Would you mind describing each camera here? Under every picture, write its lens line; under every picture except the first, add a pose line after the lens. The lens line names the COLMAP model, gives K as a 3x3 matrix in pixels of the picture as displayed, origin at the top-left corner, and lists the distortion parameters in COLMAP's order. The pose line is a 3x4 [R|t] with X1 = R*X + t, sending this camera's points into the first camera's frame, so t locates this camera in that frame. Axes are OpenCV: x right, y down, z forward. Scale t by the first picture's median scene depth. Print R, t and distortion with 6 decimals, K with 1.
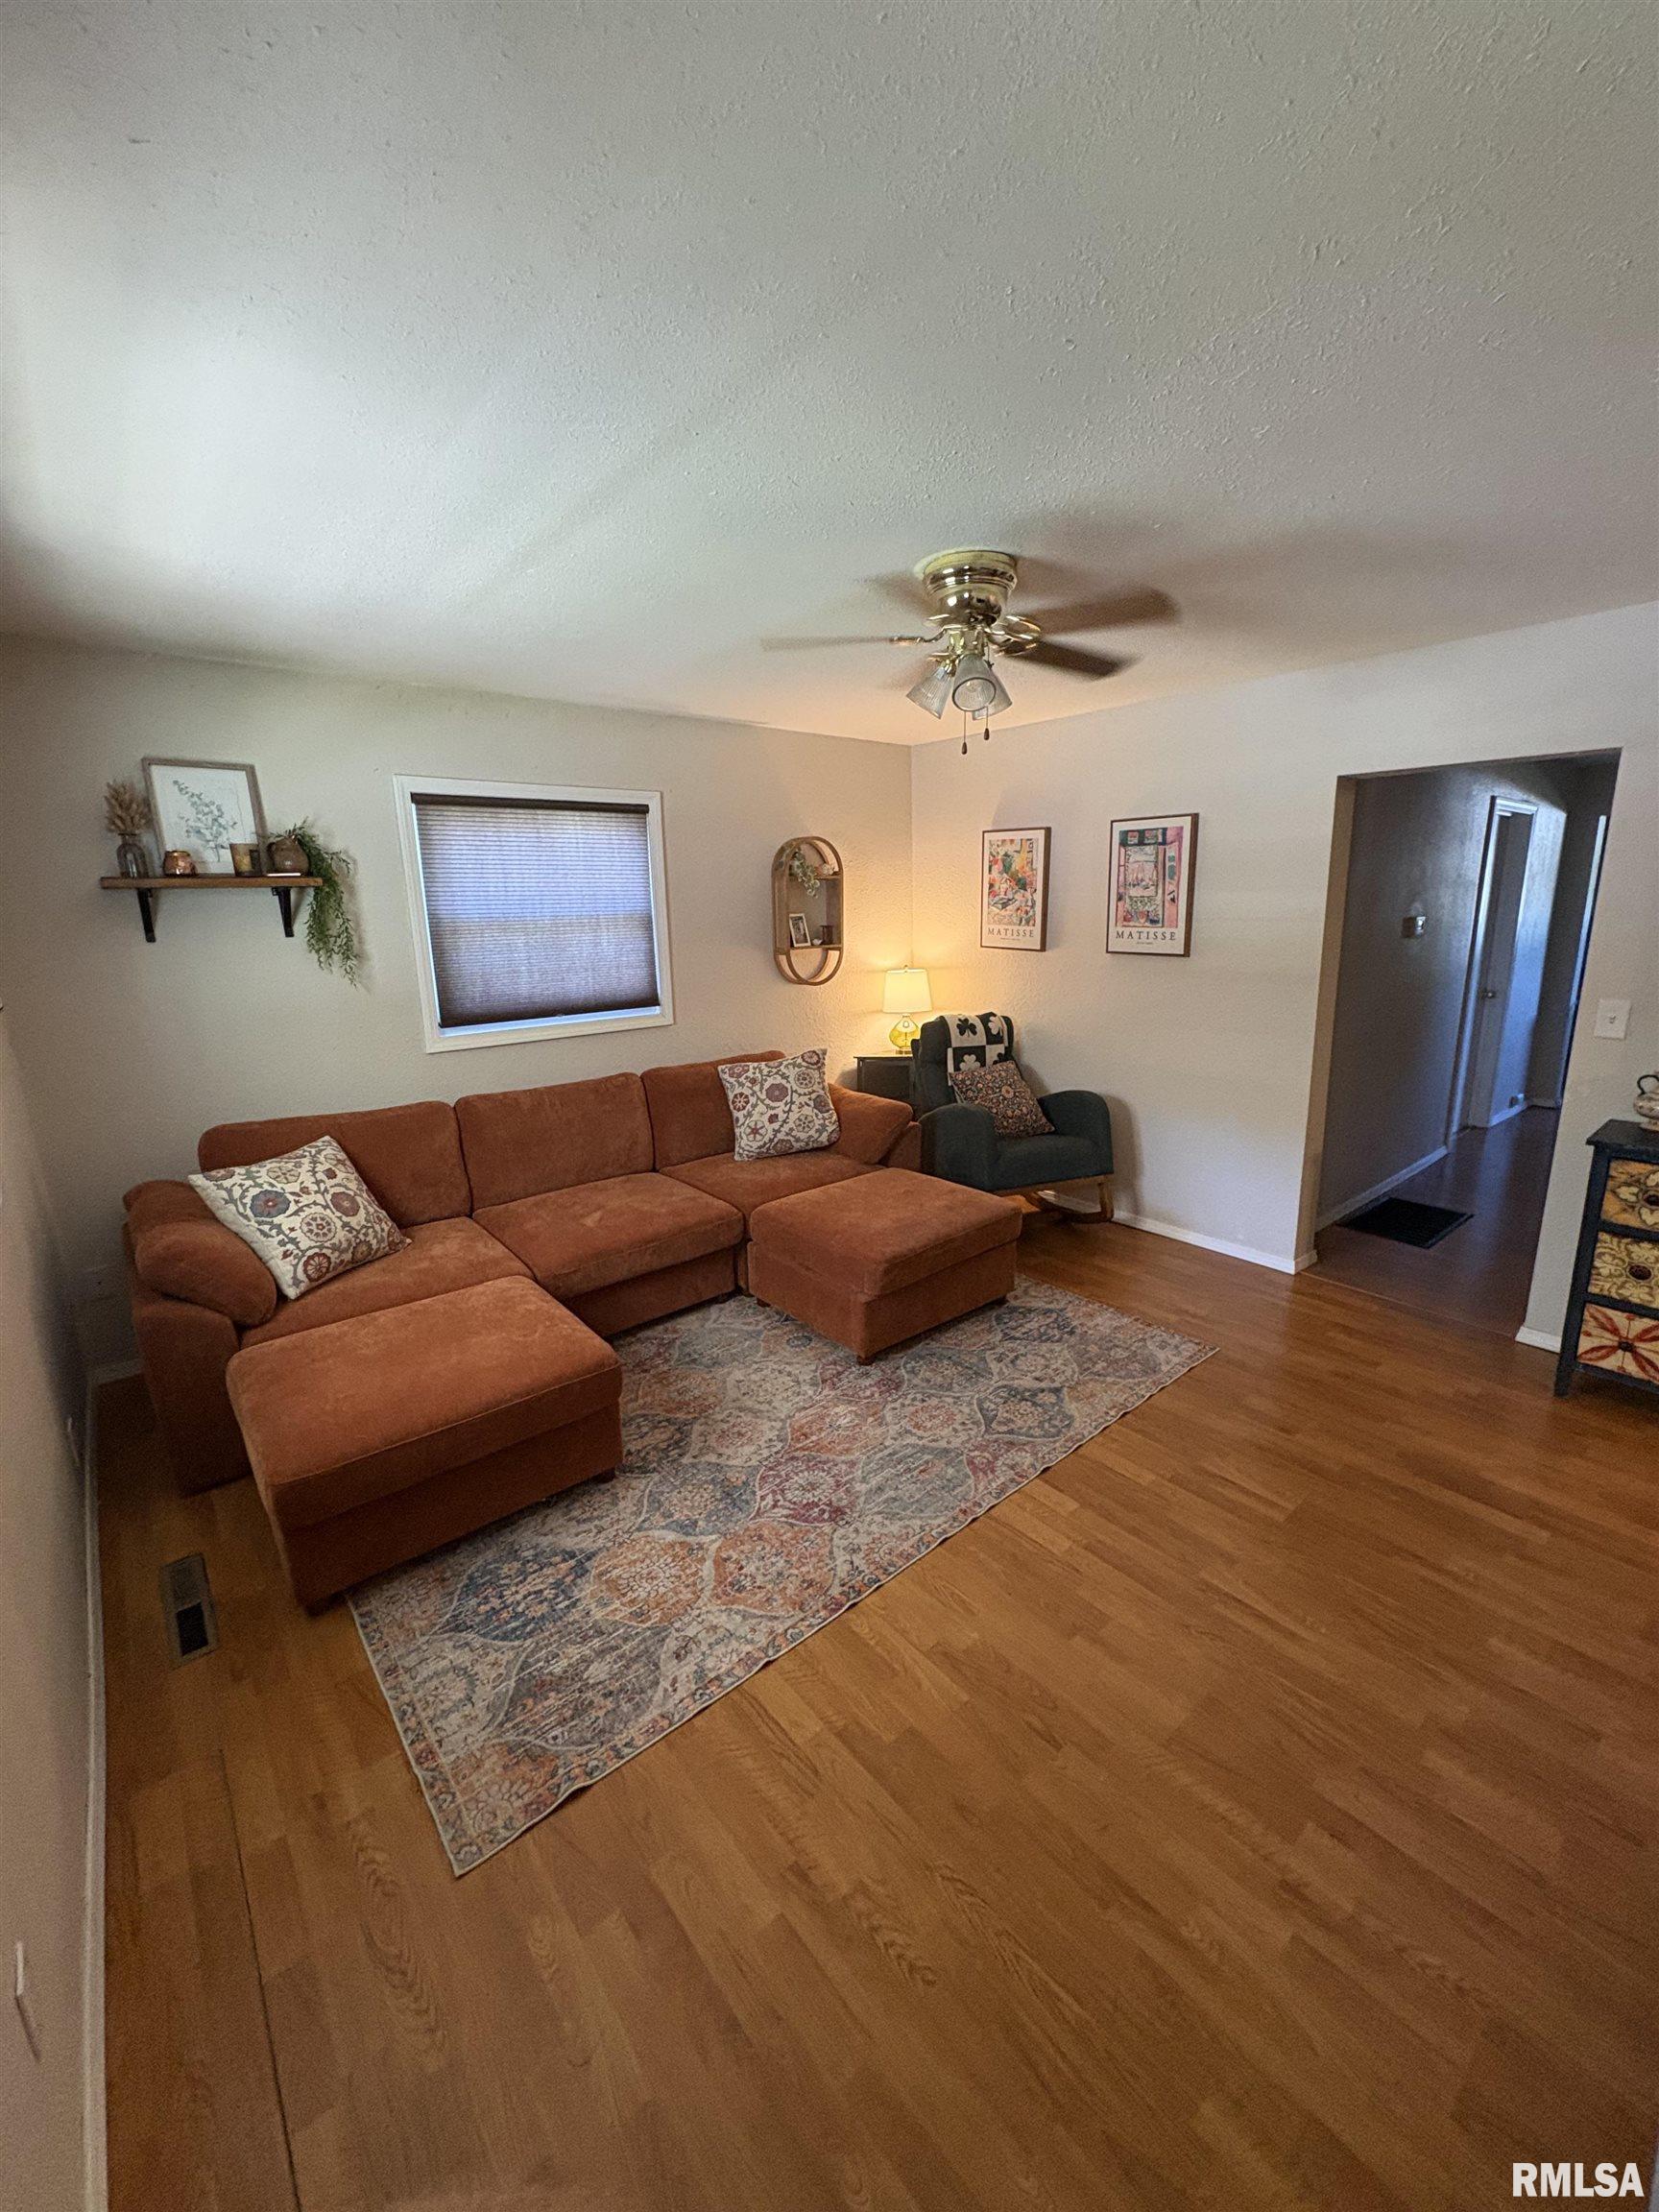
lens RADIAL K [[879.5, 0, 832.7], [0, 879.5, 1100.7], [0, 0, 1]] dist [0.001382, 0.000586]
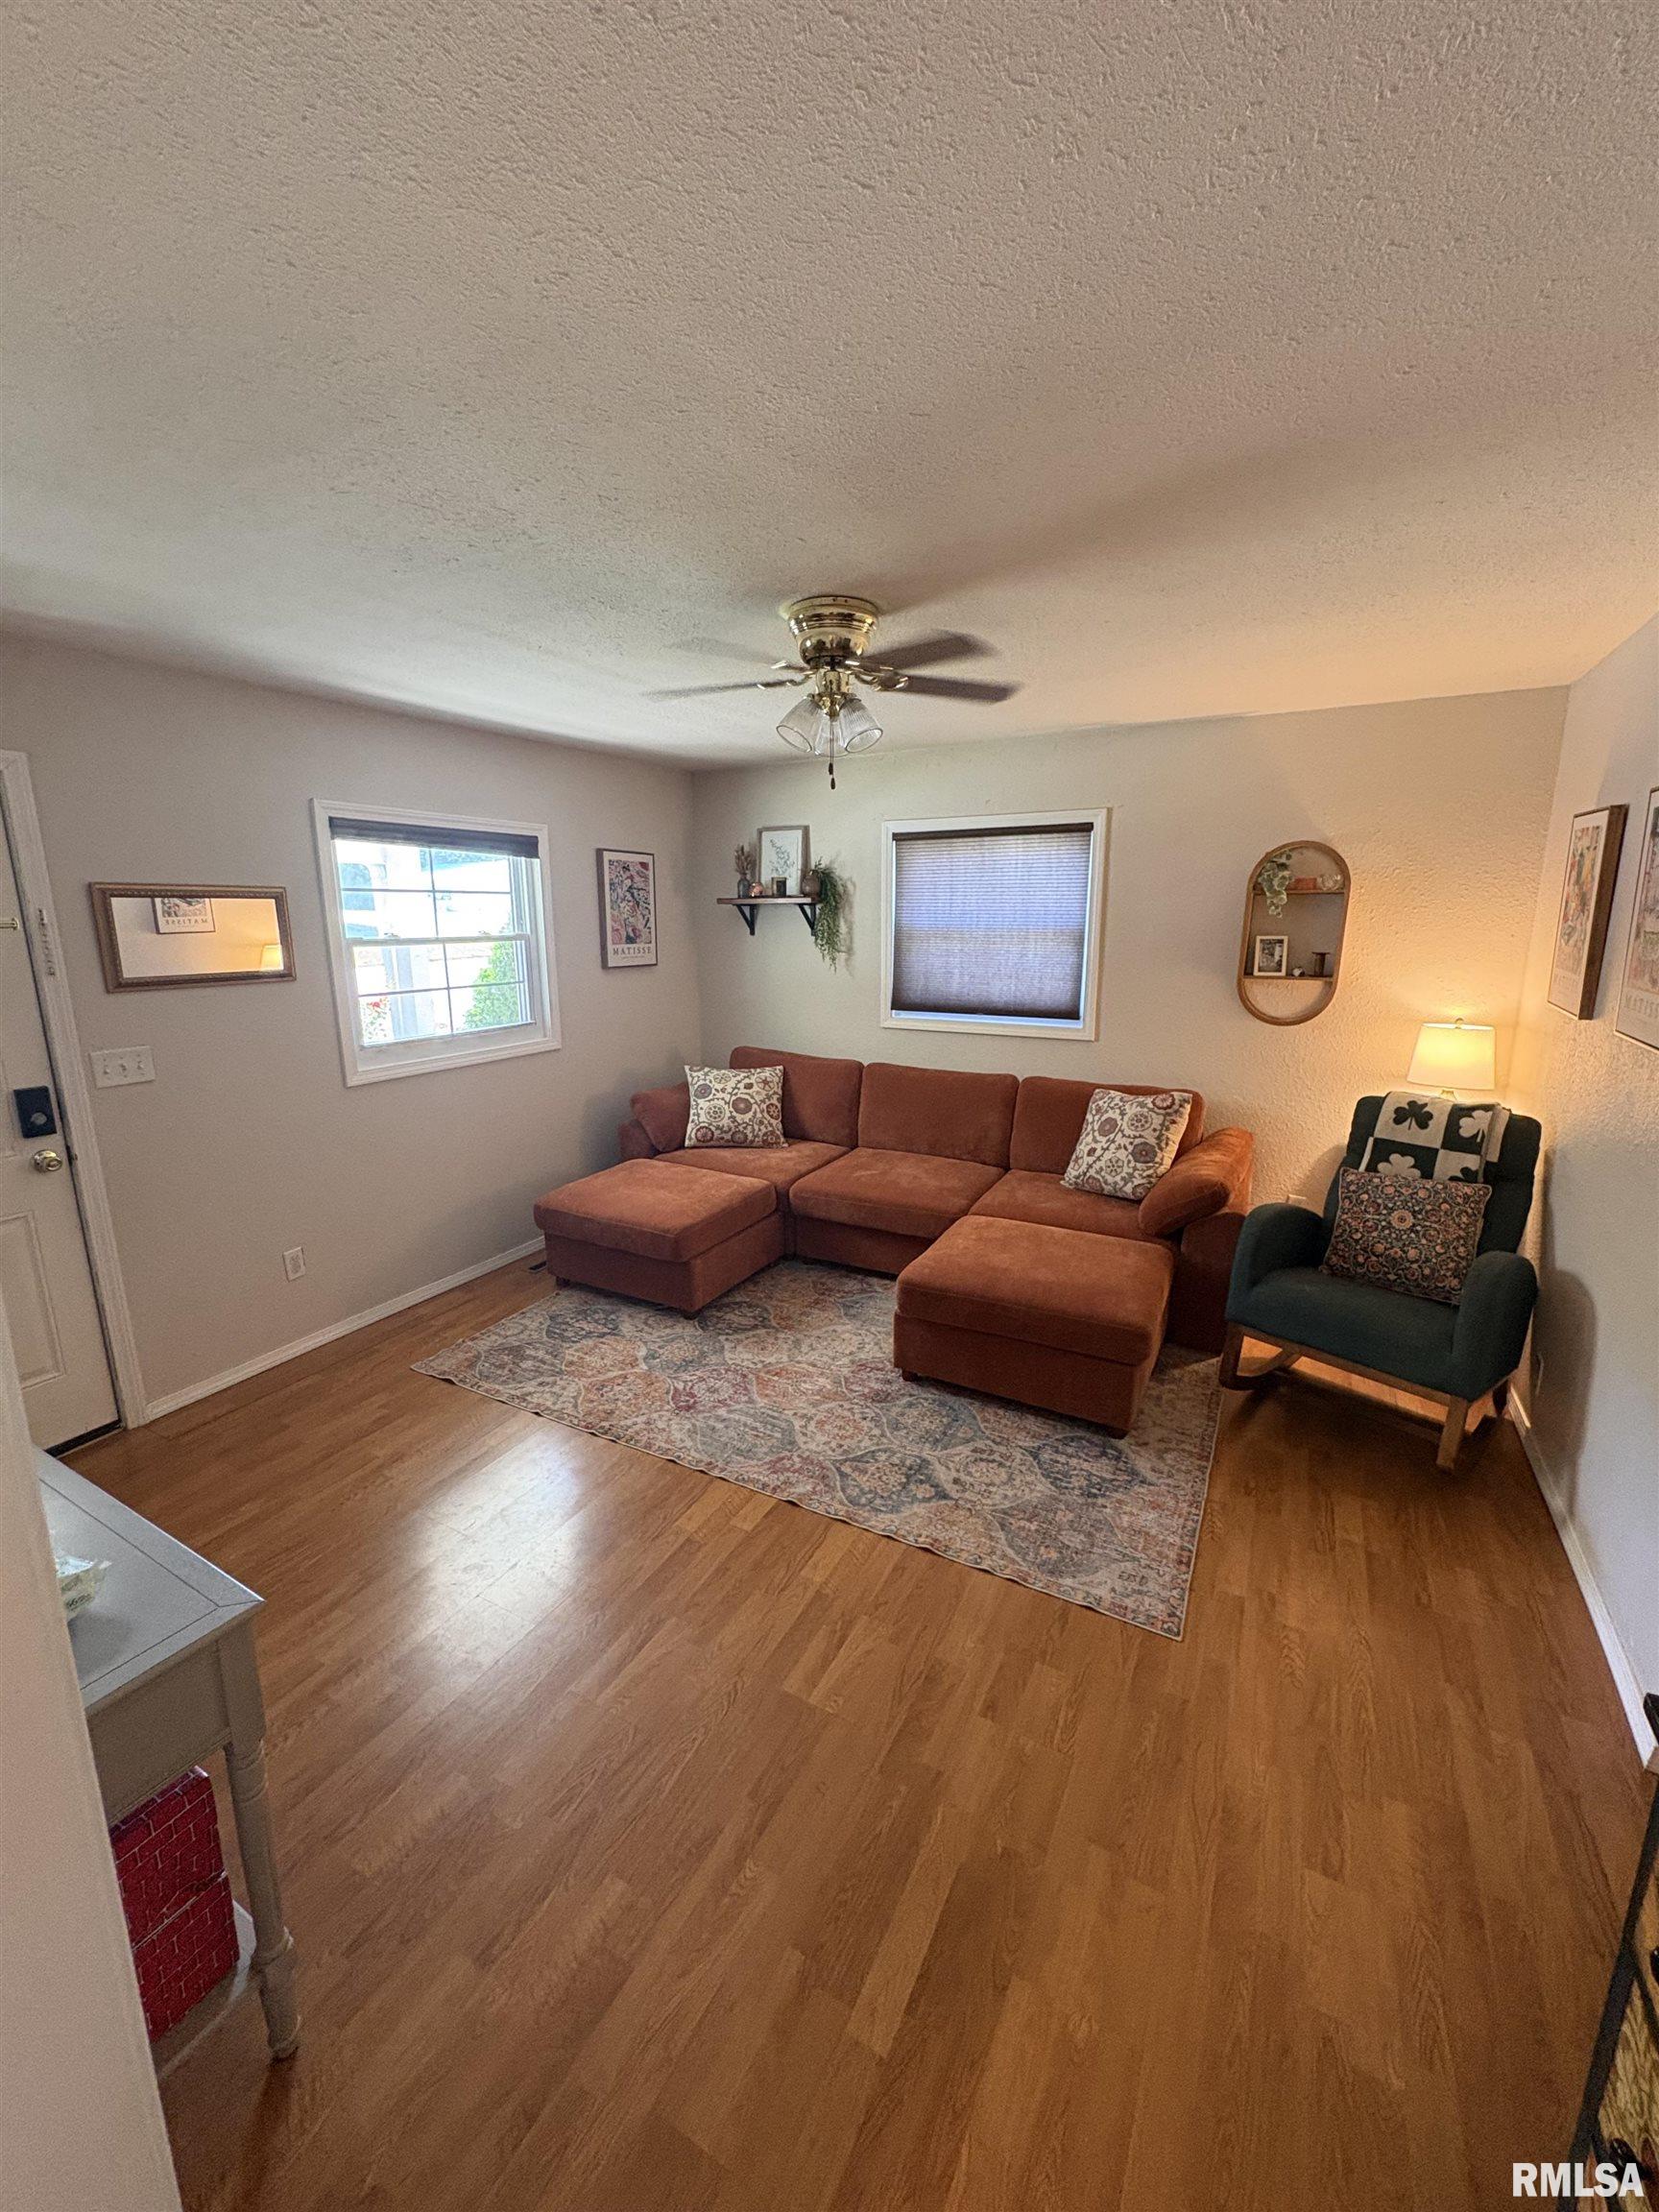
lens RADIAL K [[879.5, 0, 828.2], [0, 879.5, 1106.6], [0, 0, 1]] dist [0.001382, 0.000586]
pose [[0.370297, 0.219437, -0.902623, 0.783966], [-0.212661, 0.965917, 0.147580, -0.124439], [0.904243, 0.137304, 0.404342, 0.427007]]
